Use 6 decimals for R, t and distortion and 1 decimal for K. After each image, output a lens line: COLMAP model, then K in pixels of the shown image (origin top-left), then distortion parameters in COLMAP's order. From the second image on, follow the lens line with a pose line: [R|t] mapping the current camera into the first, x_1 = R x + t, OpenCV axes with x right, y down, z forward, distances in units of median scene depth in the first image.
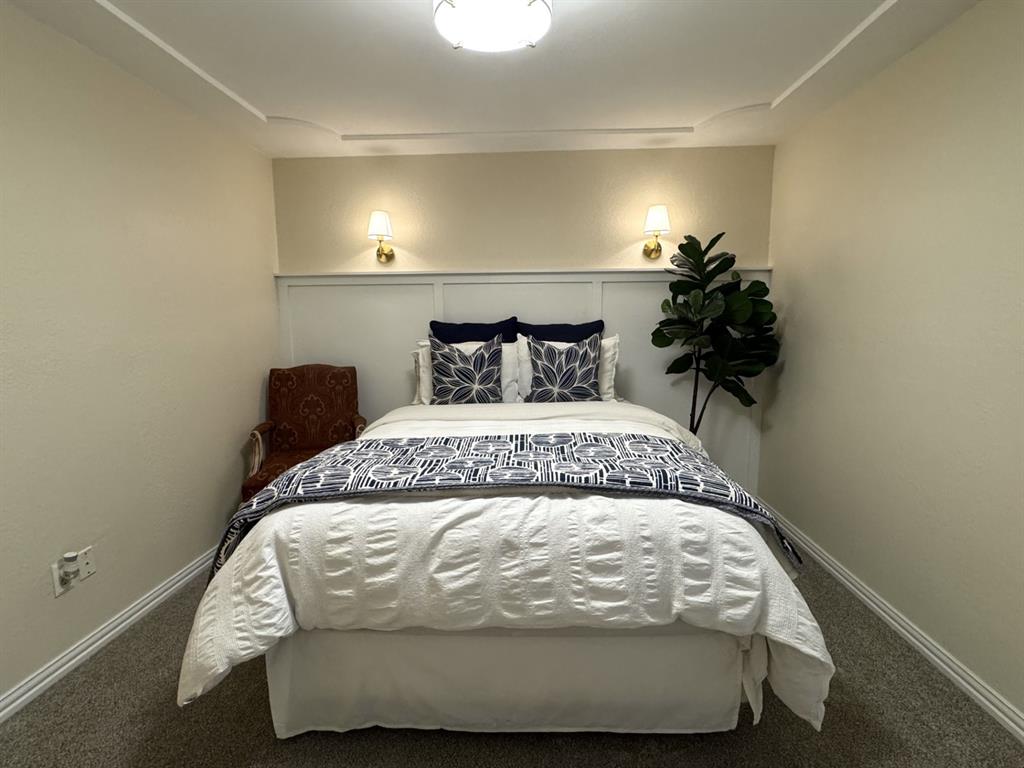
lens RADIAL K [[511.2, 0, 512.9], [0, 511.2, 384.2], [0, 0, 1]] dist [-0.001628, 0.000060]
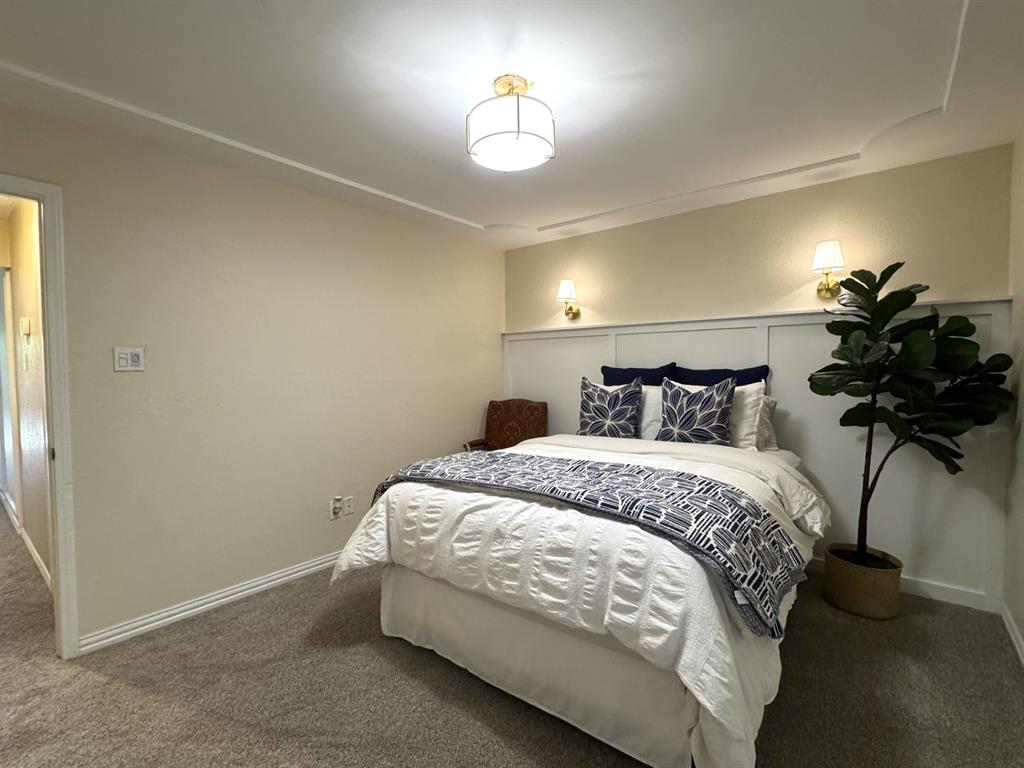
lens RADIAL K [[473.1, 0, 511.6], [0, 473.1, 385.1], [0, 0, 1]] dist [-0.000801, -0.000175]
pose [[0.805858, 0.023457, -0.591644, 0.560191], [-0.076870, 0.994903, -0.065257, 0.011748], [0.587098, 0.098067, 0.803554, 0.009733]]
